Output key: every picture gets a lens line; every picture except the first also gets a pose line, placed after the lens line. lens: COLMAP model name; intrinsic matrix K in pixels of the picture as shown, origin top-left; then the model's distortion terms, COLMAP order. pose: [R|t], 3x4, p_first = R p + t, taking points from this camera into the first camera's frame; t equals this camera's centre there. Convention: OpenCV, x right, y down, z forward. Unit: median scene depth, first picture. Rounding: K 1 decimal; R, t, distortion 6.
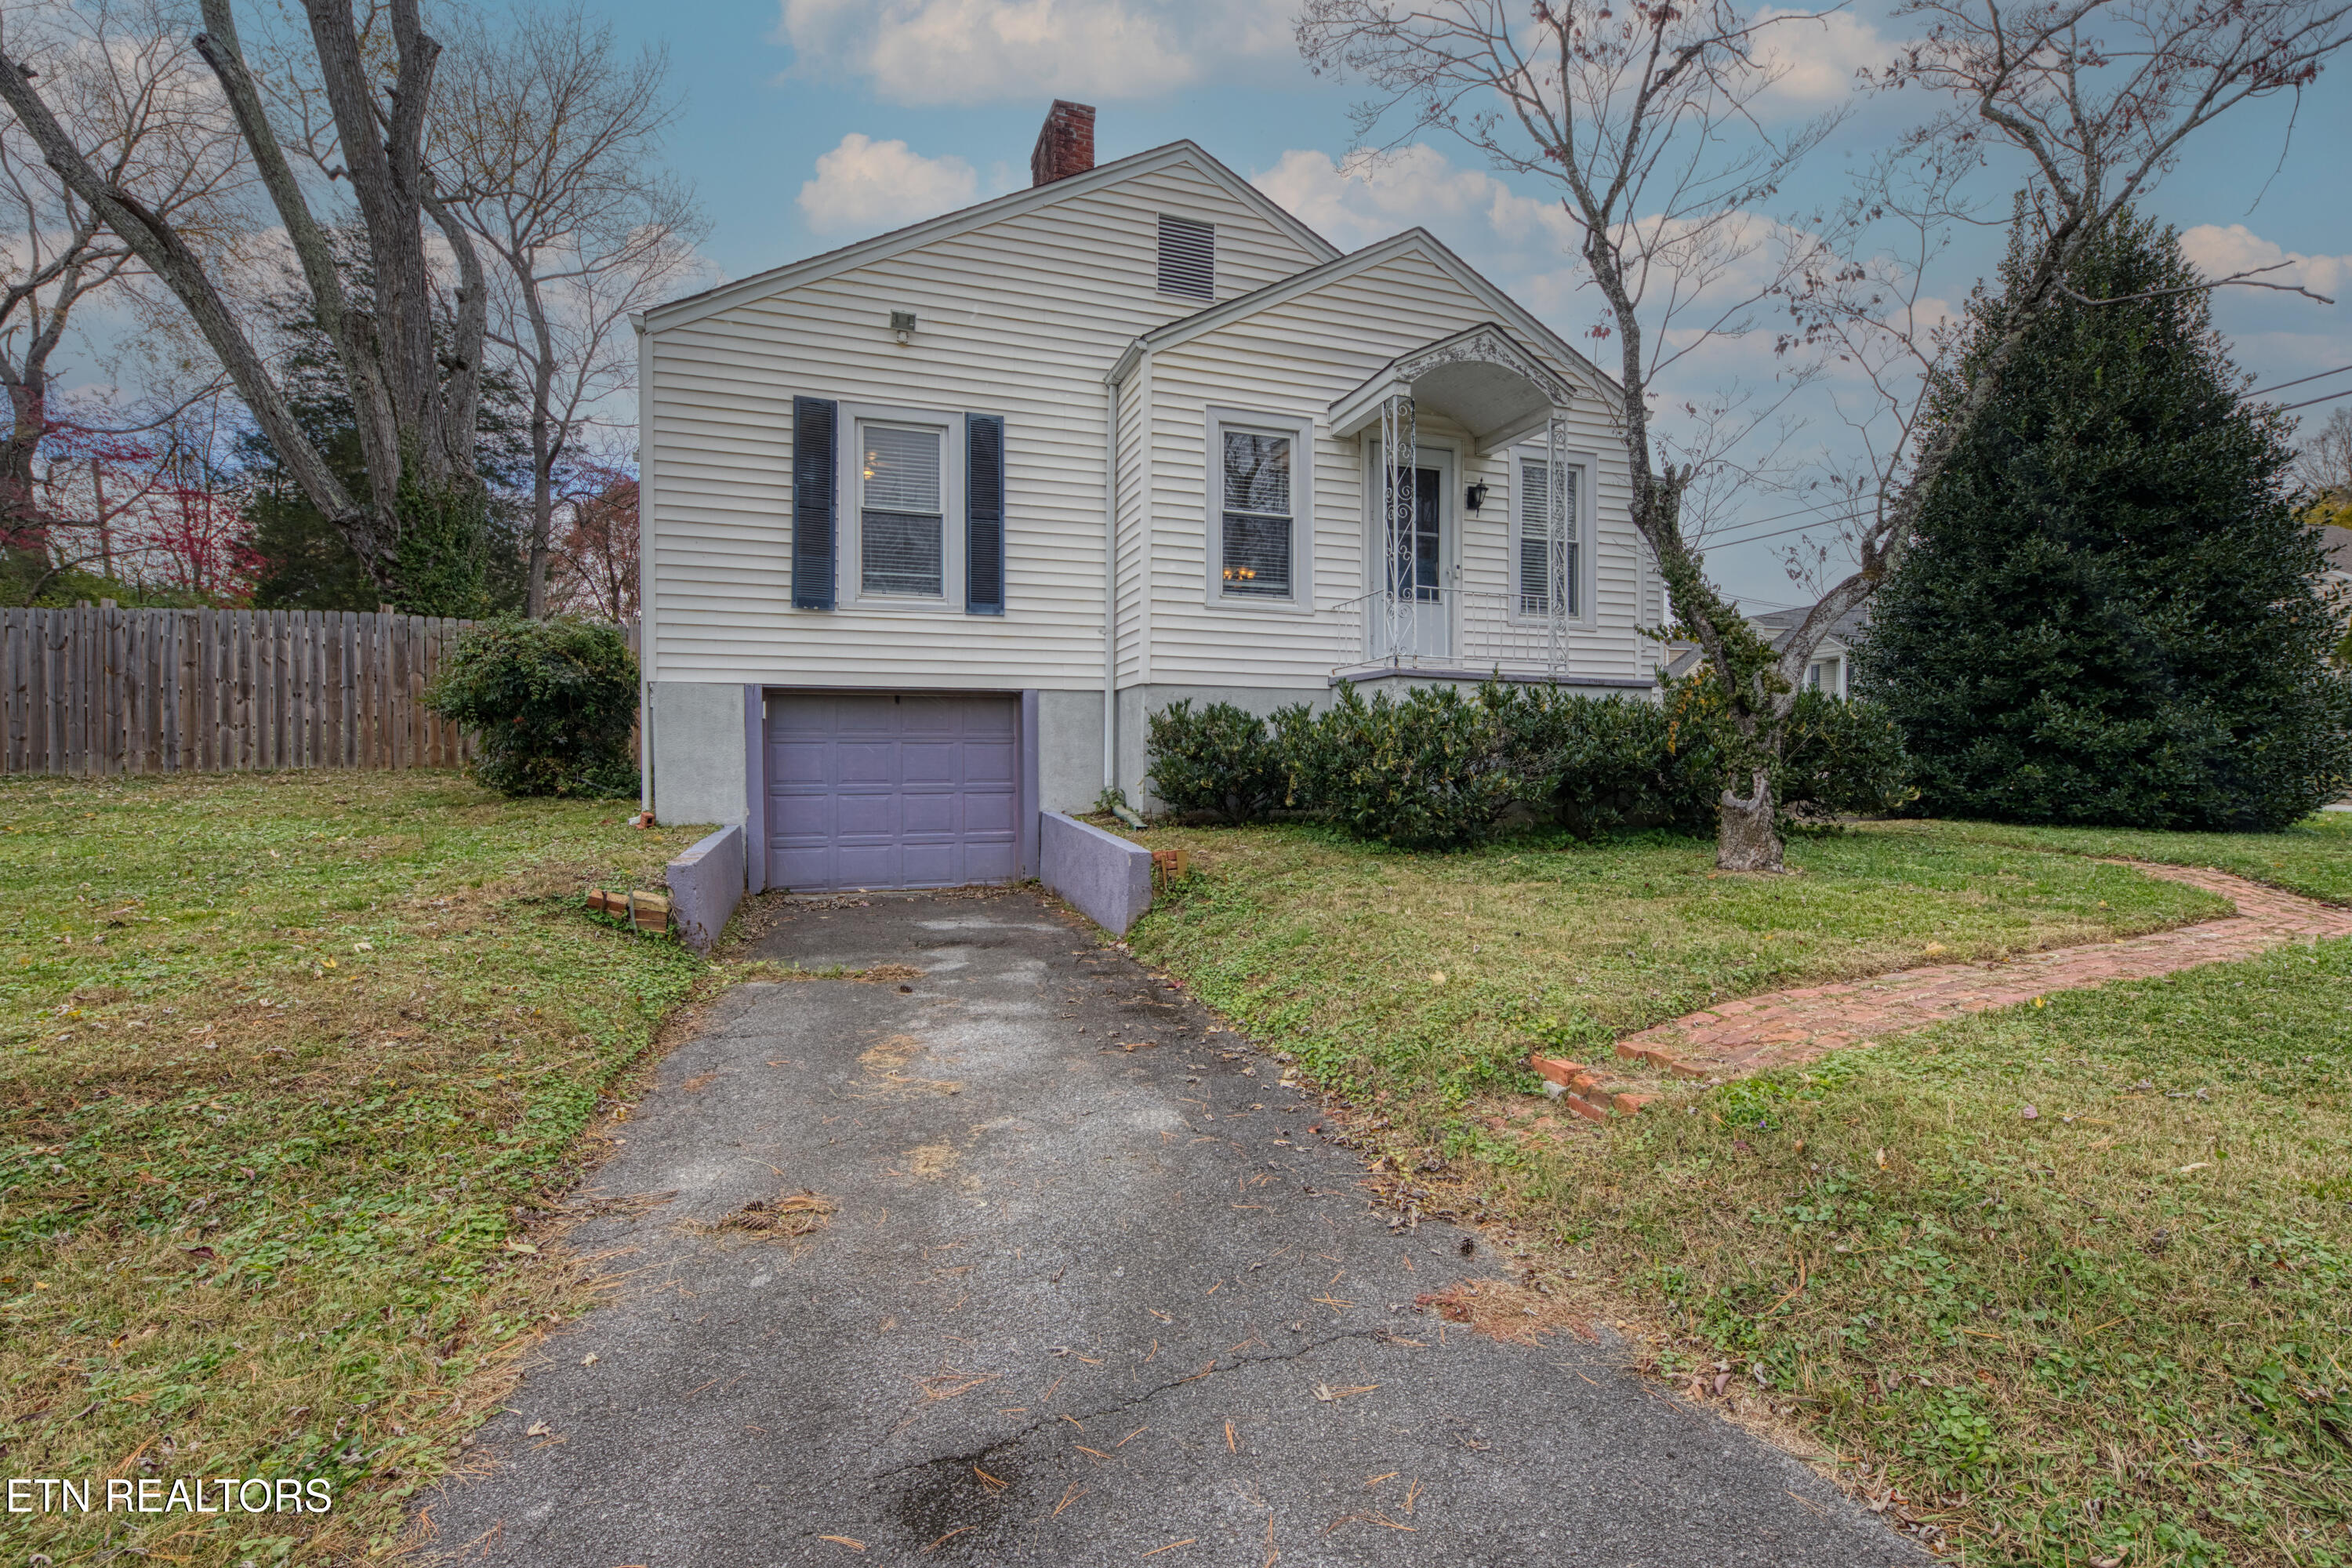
lens RADIAL K [[1040.2, 0, 1175.4], [0, 1040.2, 777.8], [0, 0, 1]] dist [0.011194, 0.000036]
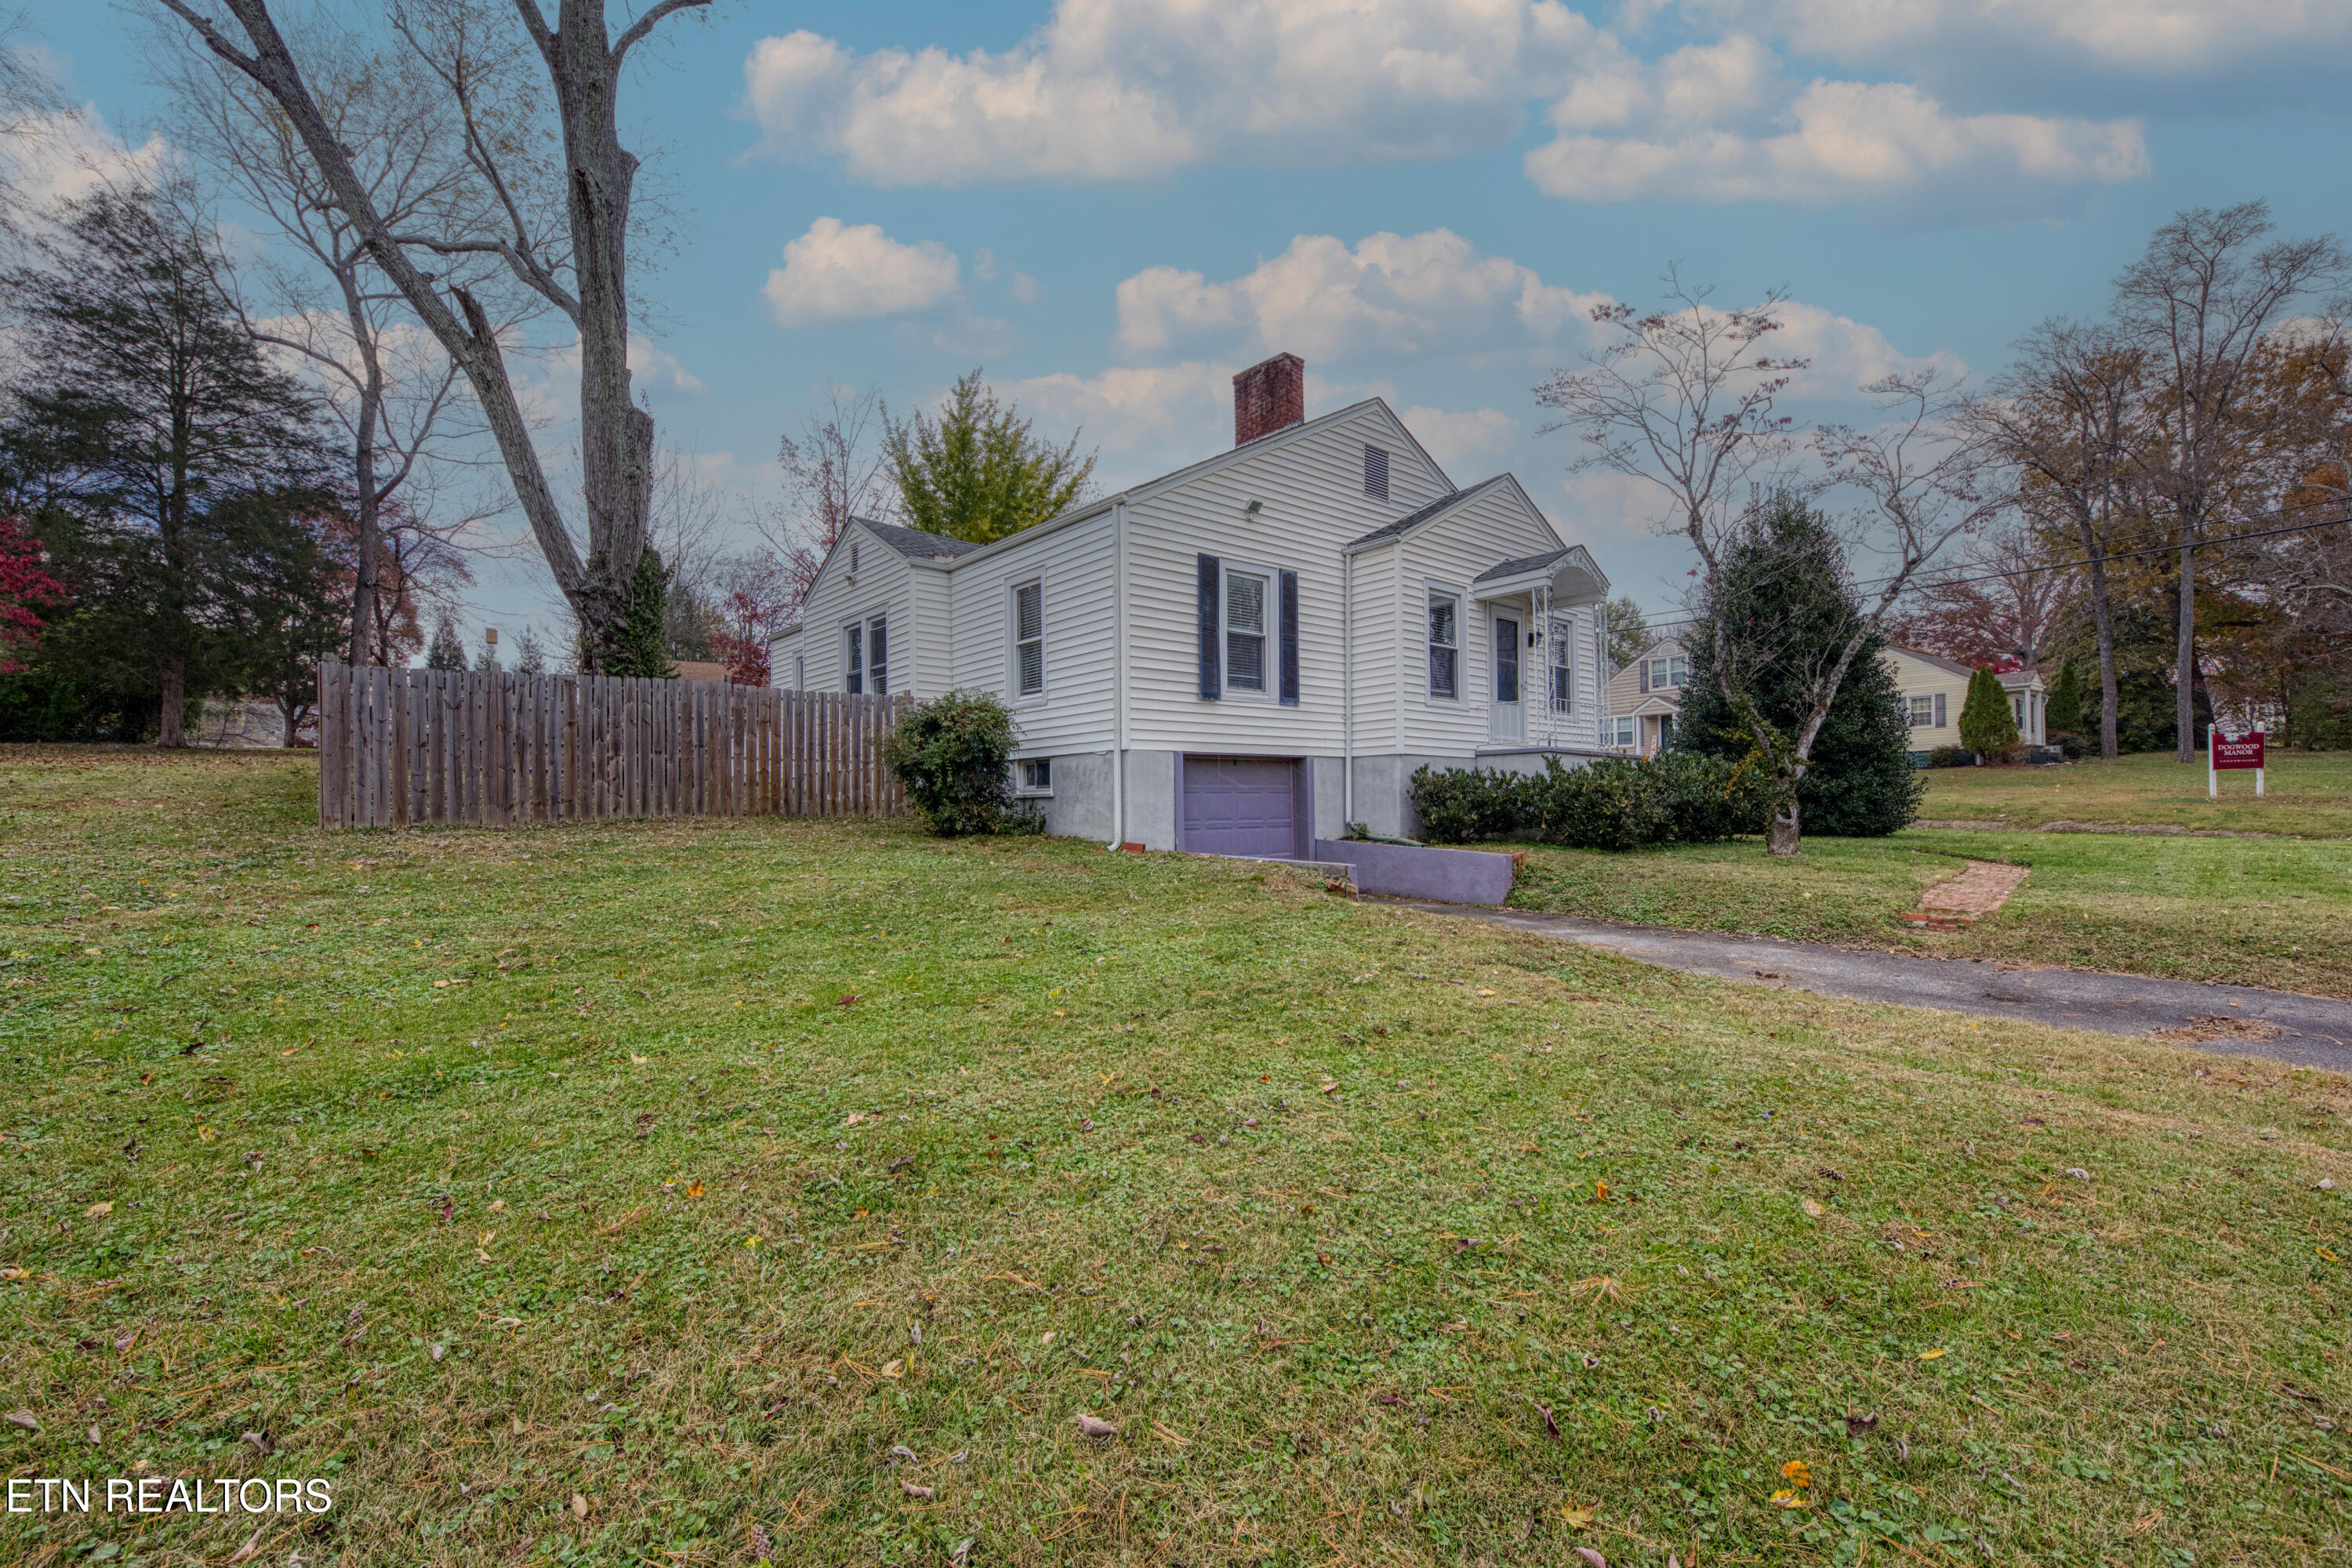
lens RADIAL K [[985.9, 0, 1183.5], [0, 985.9, 800.3], [0, 0, 1]] dist [0.007491, 0.000245]
pose [[0.933343, -0.005379, 0.358945, -0.818661], [0.015222, 0.999581, -0.024603, 0.009197], [-0.358663, 0.028427, 0.933034, -0.240047]]
